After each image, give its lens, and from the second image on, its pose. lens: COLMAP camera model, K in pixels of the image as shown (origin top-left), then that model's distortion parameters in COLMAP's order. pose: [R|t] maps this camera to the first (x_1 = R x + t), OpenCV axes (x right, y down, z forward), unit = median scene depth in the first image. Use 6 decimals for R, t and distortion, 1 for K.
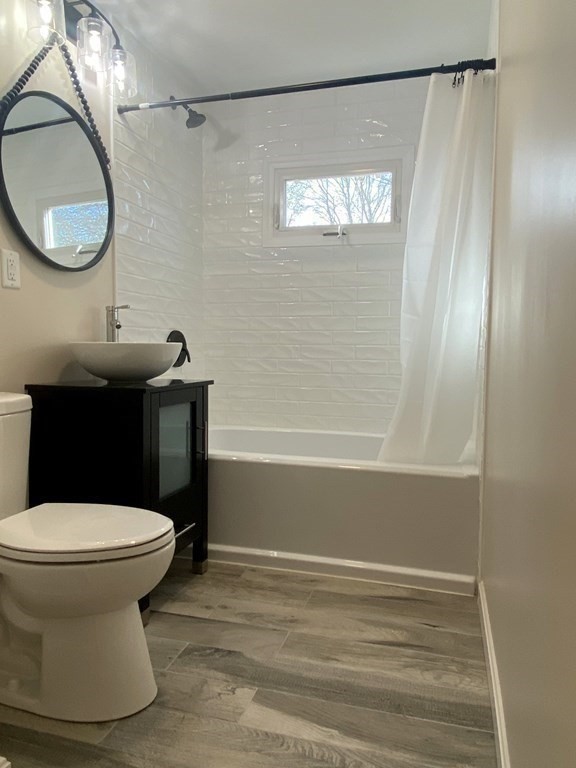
lens RADIAL K [[551.3, 0, 288.7], [0, 551.3, 384.6], [0, 0, 1]] dist [0.060129, -0.027830]
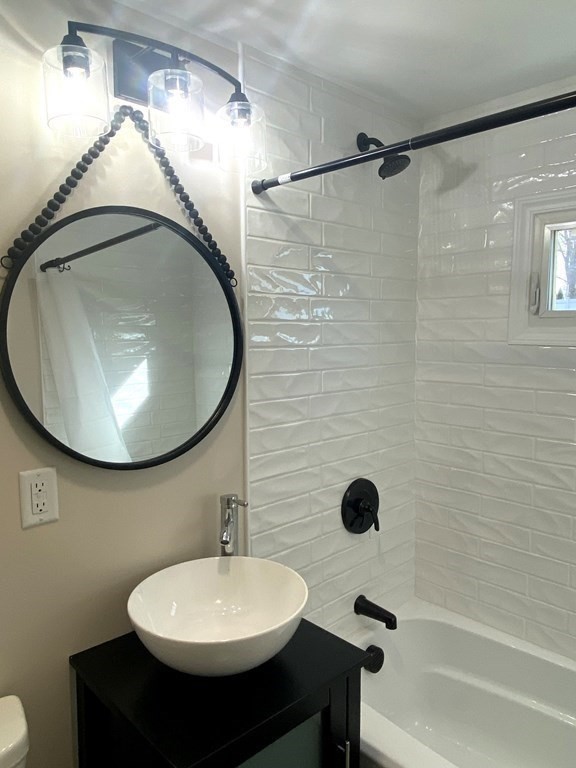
lens RADIAL K [[551.3, 0, 289.9], [0, 551.3, 385.8], [0, 0, 1]] dist [0.060129, -0.027830]
pose [[0.875694, 0.035729, -0.481542, 0.050162], [-0.021544, 0.999157, 0.034956, -0.282711], [0.482385, -0.020236, 0.875725, 0.448161]]
